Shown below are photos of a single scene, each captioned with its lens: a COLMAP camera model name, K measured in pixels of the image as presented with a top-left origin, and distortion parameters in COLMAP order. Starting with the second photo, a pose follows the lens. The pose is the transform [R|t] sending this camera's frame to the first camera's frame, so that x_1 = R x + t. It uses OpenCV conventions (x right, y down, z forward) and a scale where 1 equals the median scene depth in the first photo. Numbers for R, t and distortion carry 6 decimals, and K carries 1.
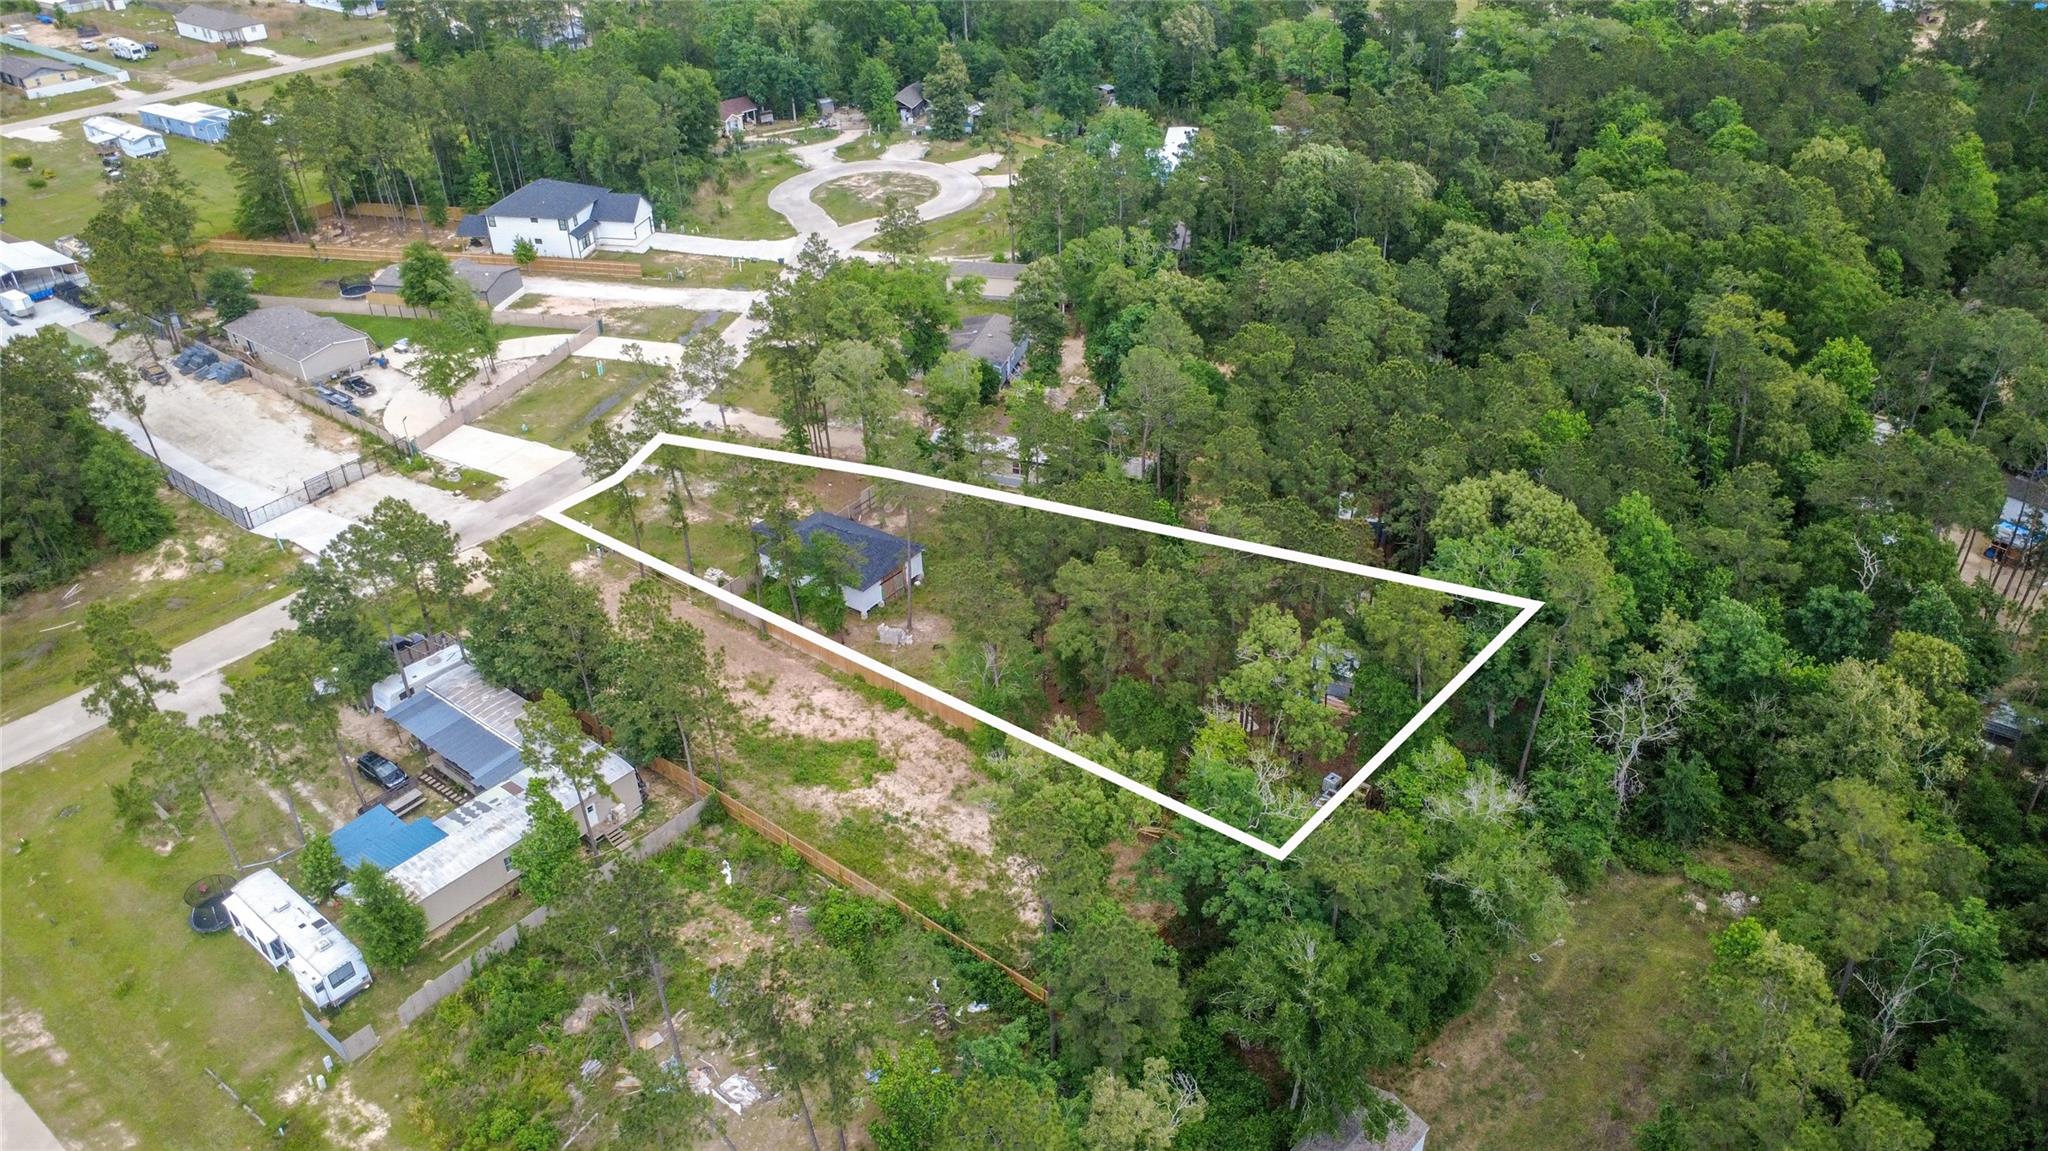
lens RADIAL K [[1487.5, 0, 1026.3], [0, 1487.5, 577.7], [0, 0, 1]] dist [0.001007, -0.000844]
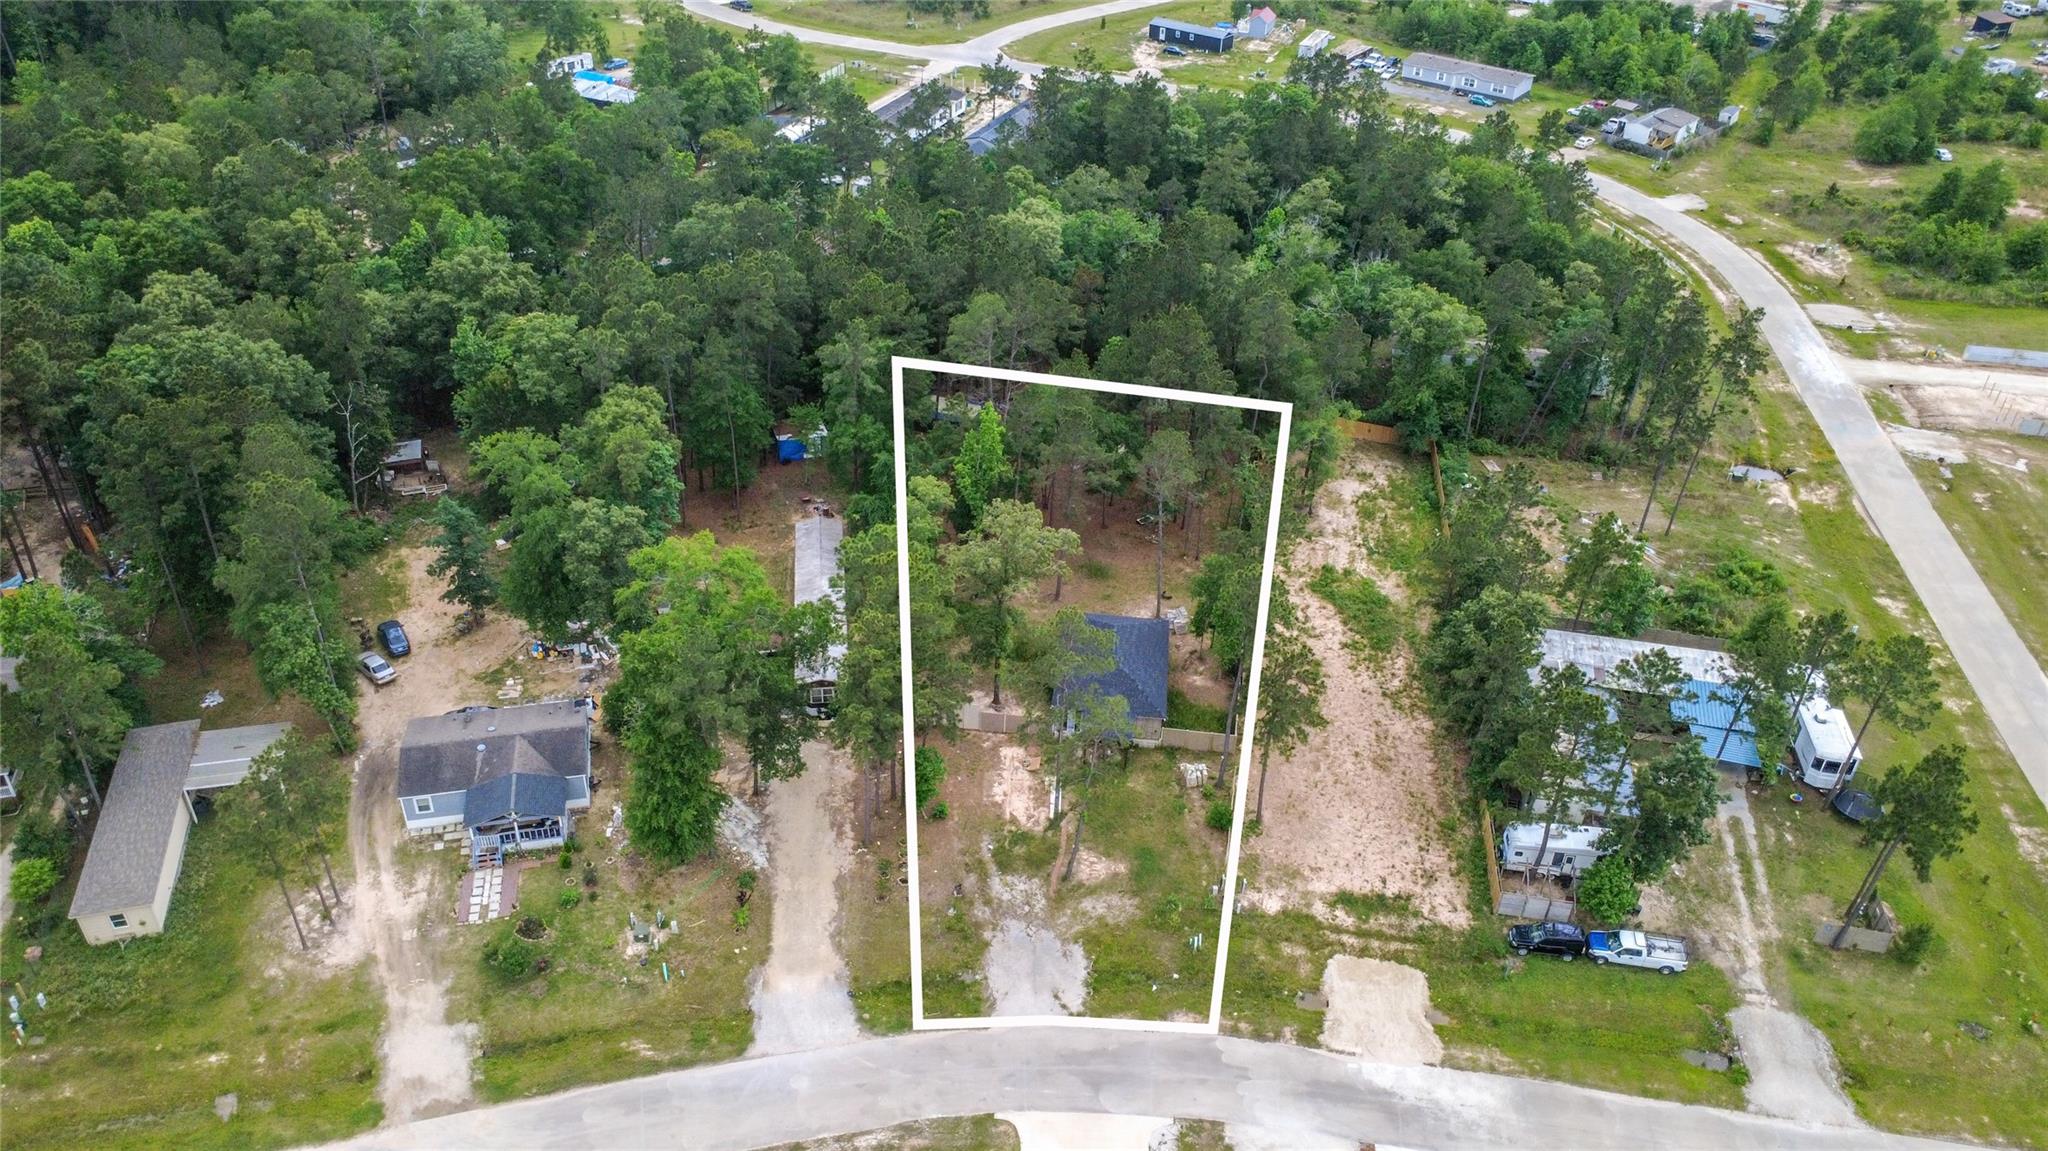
lens RADIAL K [[1490.7, 0, 1025.3], [0, 1490.7, 579.7], [0, 0, 1]] dist [0.000942, 0.001076]
pose [[-0.489490, -0.481147, 0.727253, -0.753659], [0.448422, 0.576387, 0.683152, -0.707369], [-0.747875, 0.660512, -0.066379, 1.113424]]
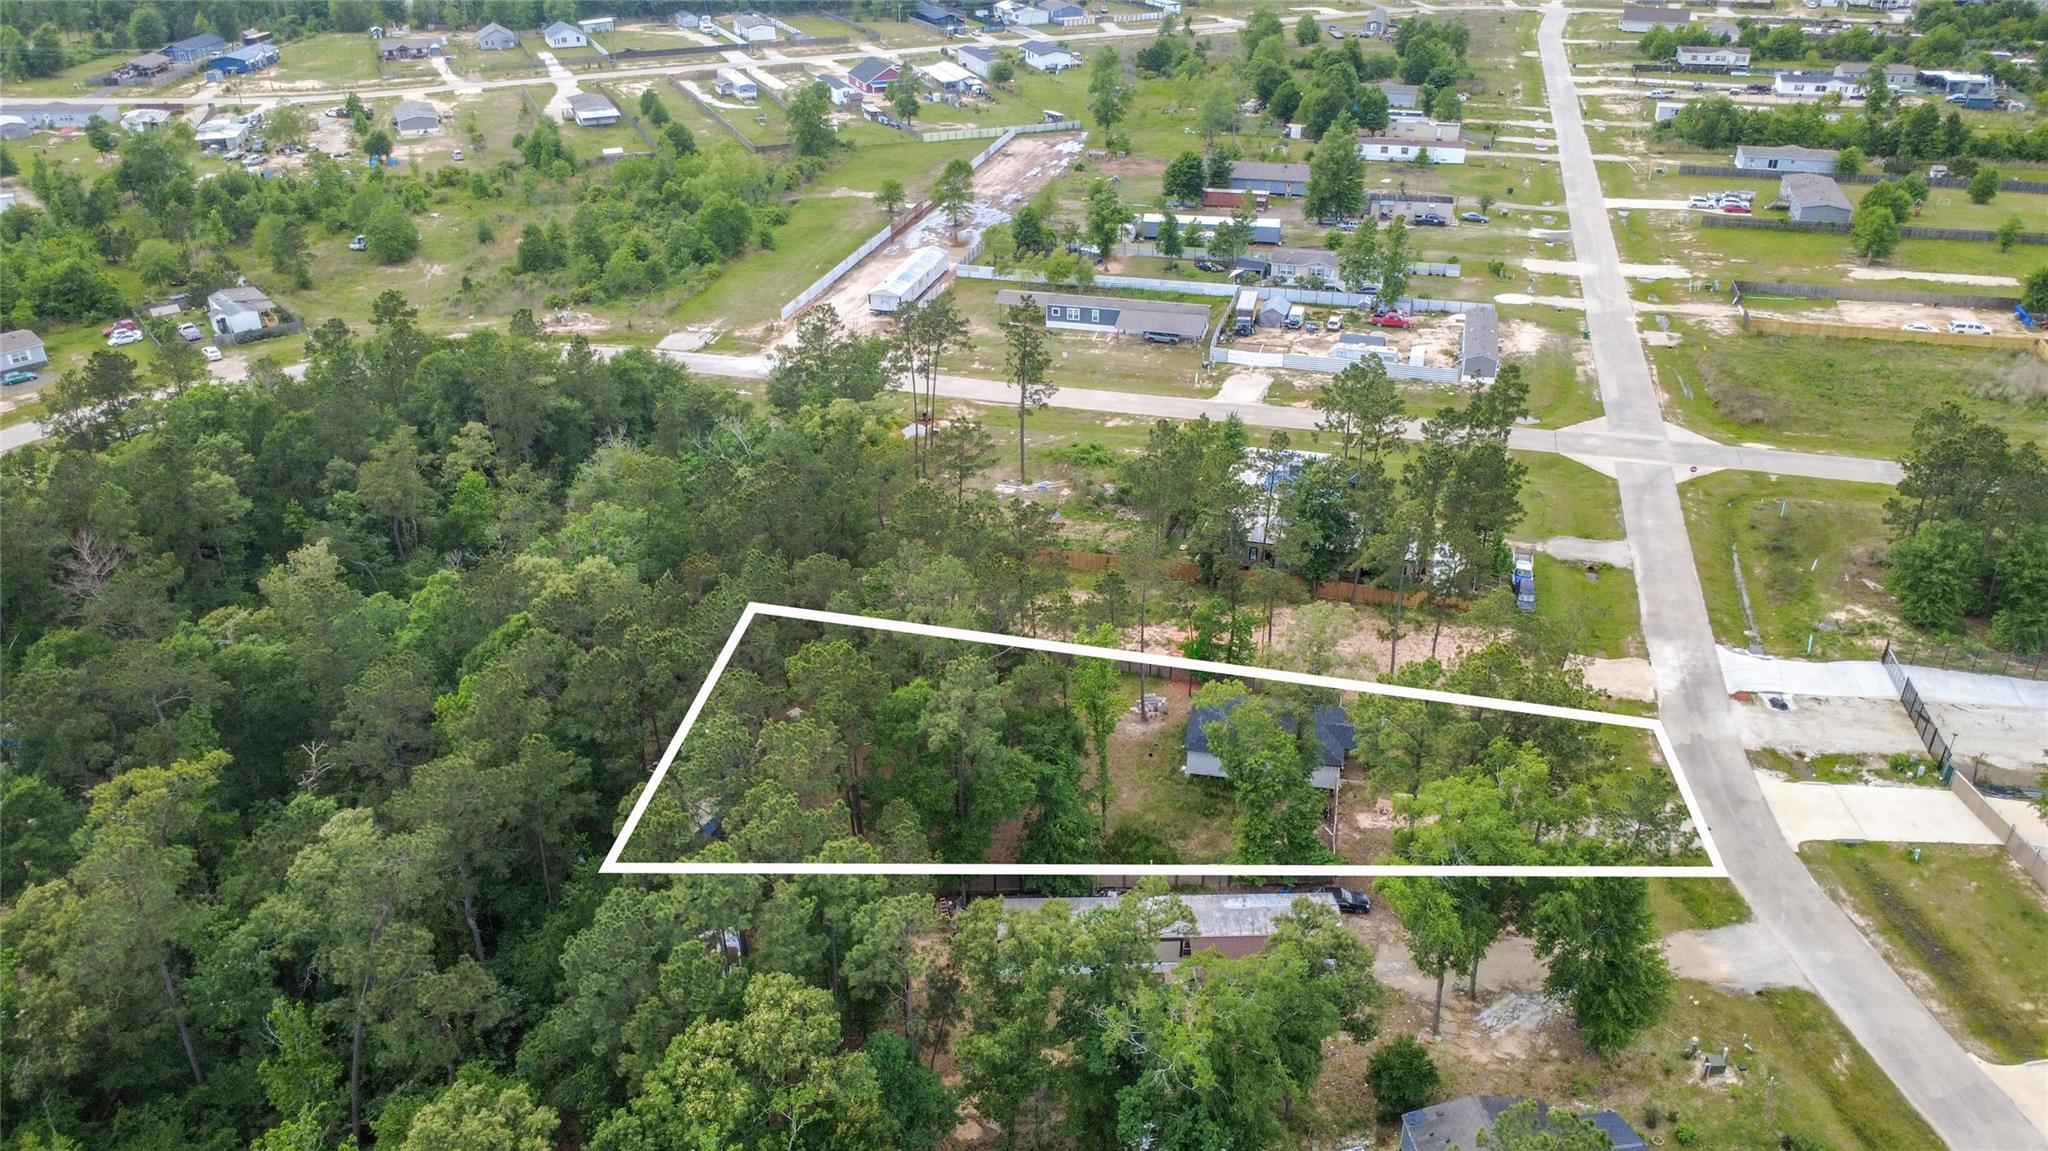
lens RADIAL K [[1490.7, 0, 1025.3], [0, 1490.7, 579.7], [0, 0, 1]] dist [0.000942, 0.001076]
pose [[-0.918372, 0.221359, -0.328014, 0.308017], [-0.181323, 0.501376, 0.846017, -0.857385], [0.351732, 0.836435, -0.420312, 1.316533]]
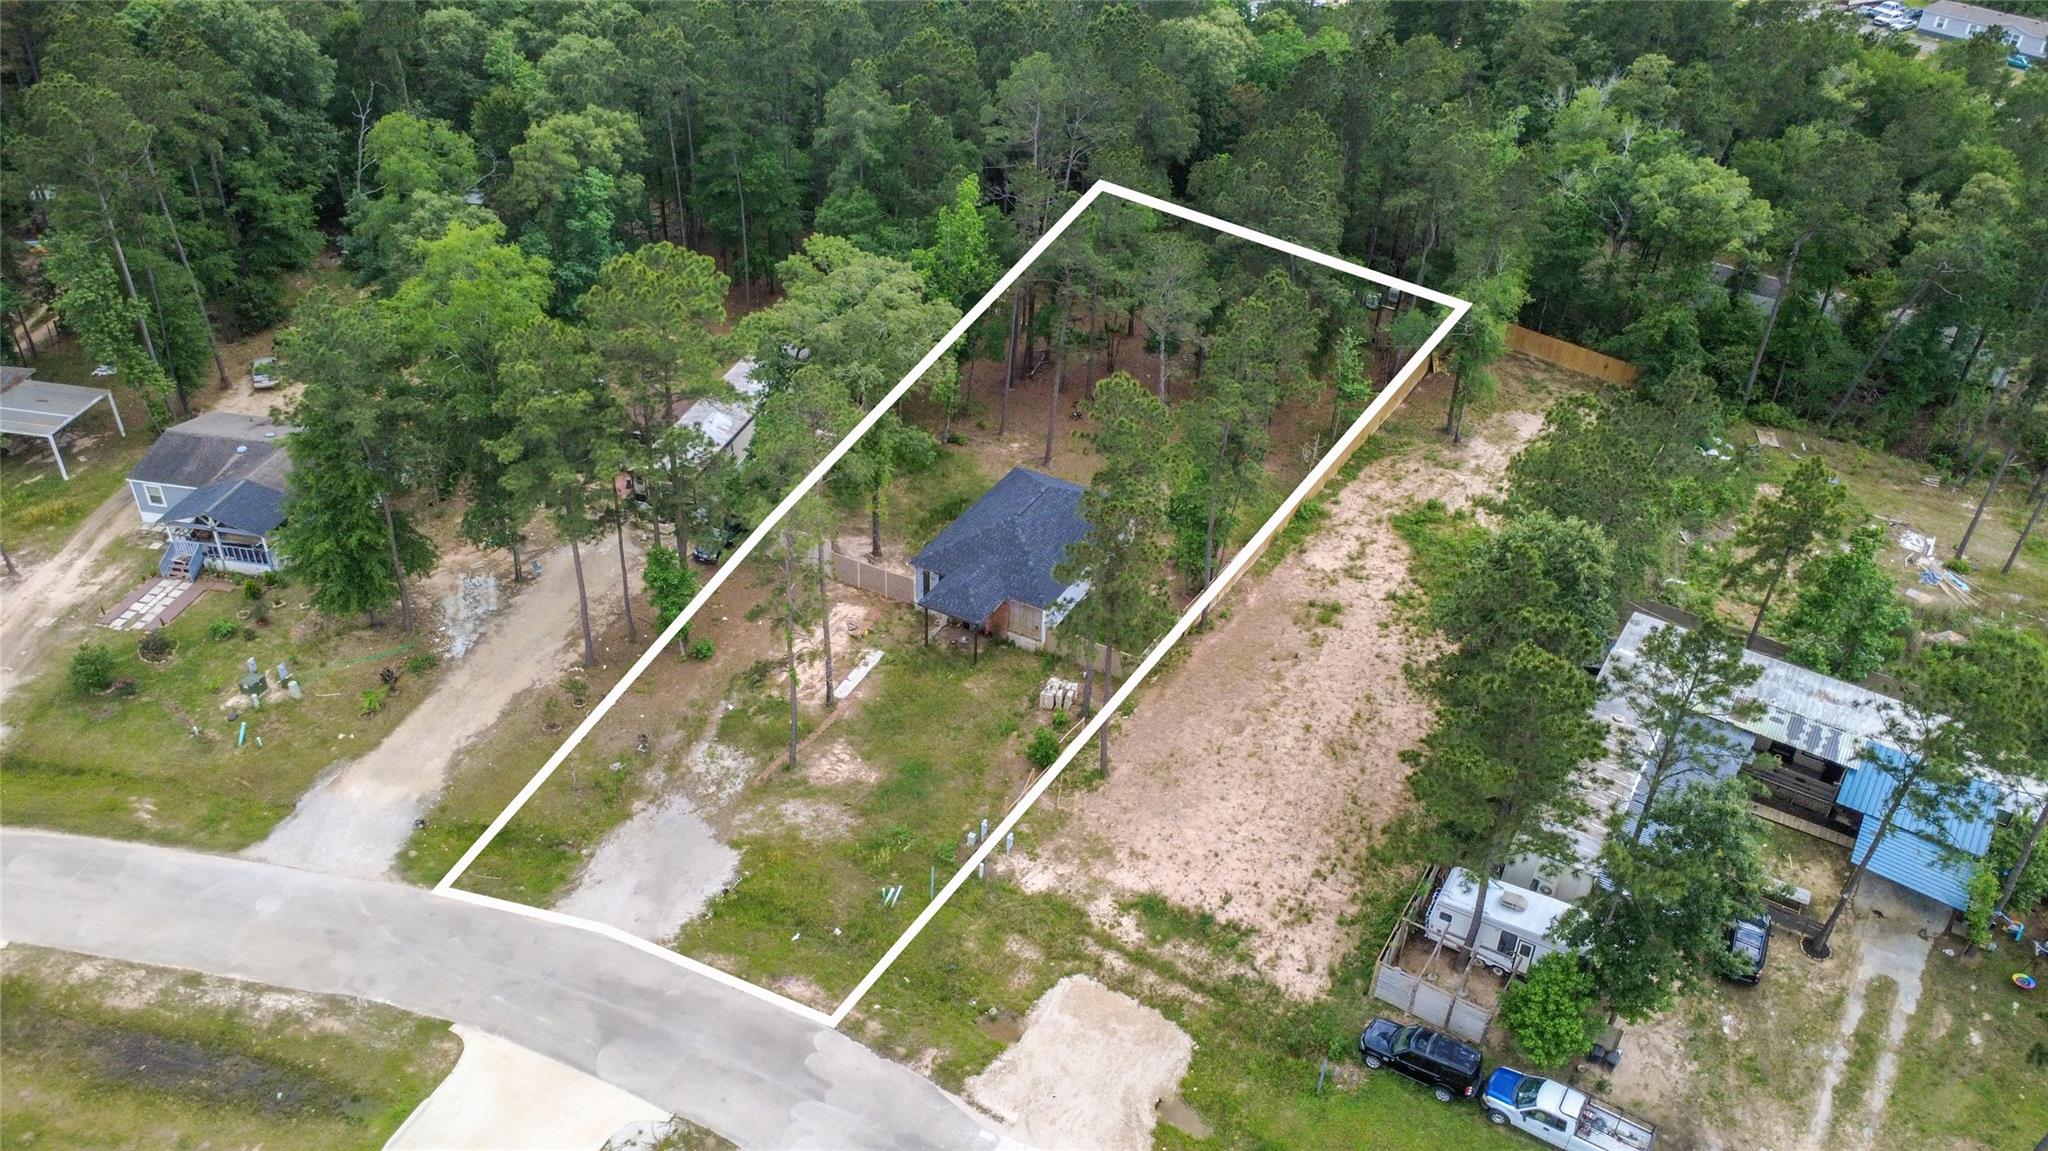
lens RADIAL K [[1487.5, 0, 1026.3], [0, 1487.5, 577.7], [0, 0, 1]] dist [0.001007, -0.000844]
pose [[-0.120506, -0.535108, 0.836145, -0.706759], [0.502116, 0.693739, 0.516338, -0.356141], [-0.856363, 0.482064, 0.185086, 0.931354]]
